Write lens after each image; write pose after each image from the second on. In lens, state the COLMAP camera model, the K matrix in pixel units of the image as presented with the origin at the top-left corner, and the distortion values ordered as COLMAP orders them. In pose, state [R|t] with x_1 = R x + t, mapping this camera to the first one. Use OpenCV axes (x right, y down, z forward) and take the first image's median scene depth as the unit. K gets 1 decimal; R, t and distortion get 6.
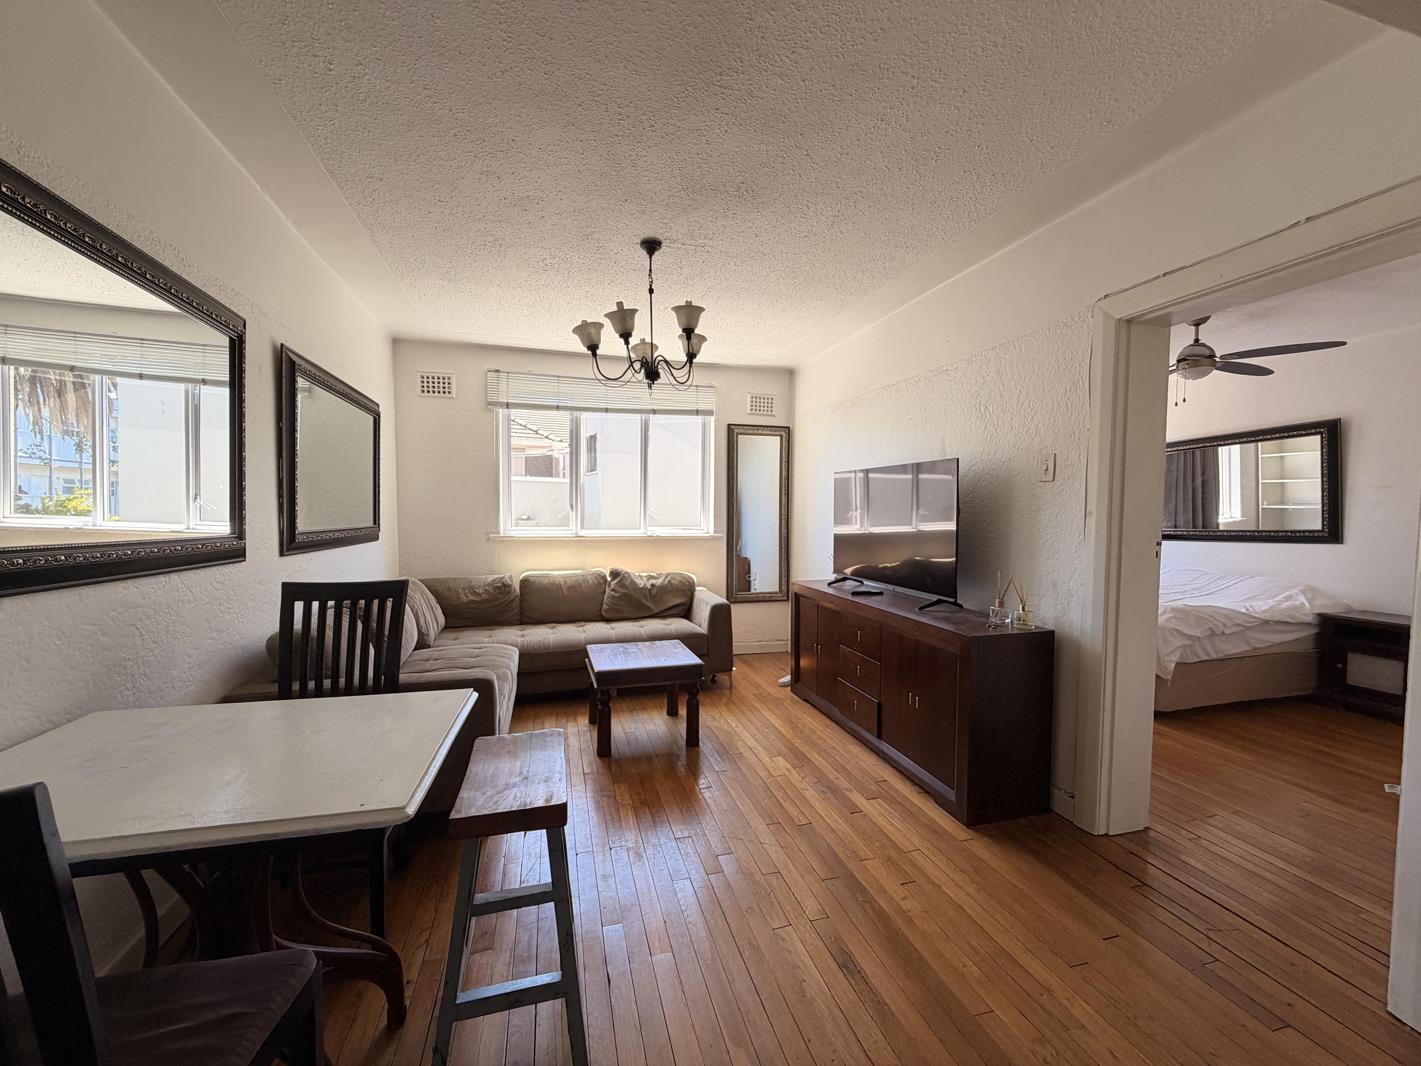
lens RADIAL K [[569.2, 0, 721.5], [0, 569.2, 536.5], [0, 0, 1]] dist [-0.000276, 0.001008]
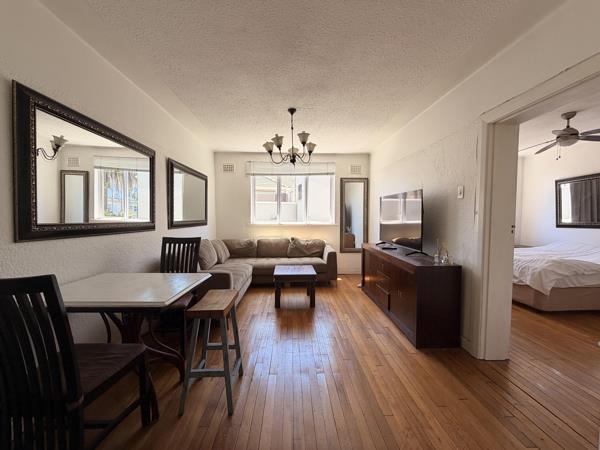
lens RADIAL K [[240.3, 0, 301.7], [0, 240.3, 225.8], [0, 0, 1]] dist [-0.000276, 0.001008]
pose [[0.972619, 0.004676, -0.232360, 0.137962], [-0.005303, 0.999984, -0.002072, 0.011009], [0.232347, 0.003247, 0.972628, -0.039841]]
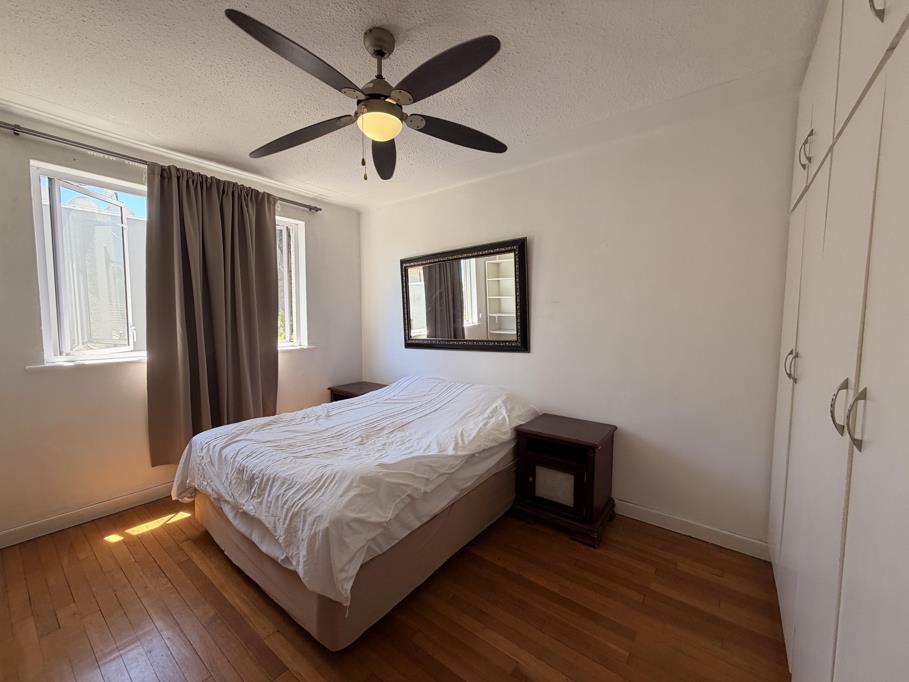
lens RADIAL K [[364.1, 0, 454.6], [0, 364.1, 345.0], [0, 0, 1]] dist [-0.000276, 0.001008]
pose [[0.803602, -0.053795, 0.592731, 0.700115], [0.027911, 0.998217, 0.052755, -0.054502], [-0.594512, -0.025850, 0.803671, 0.655372]]
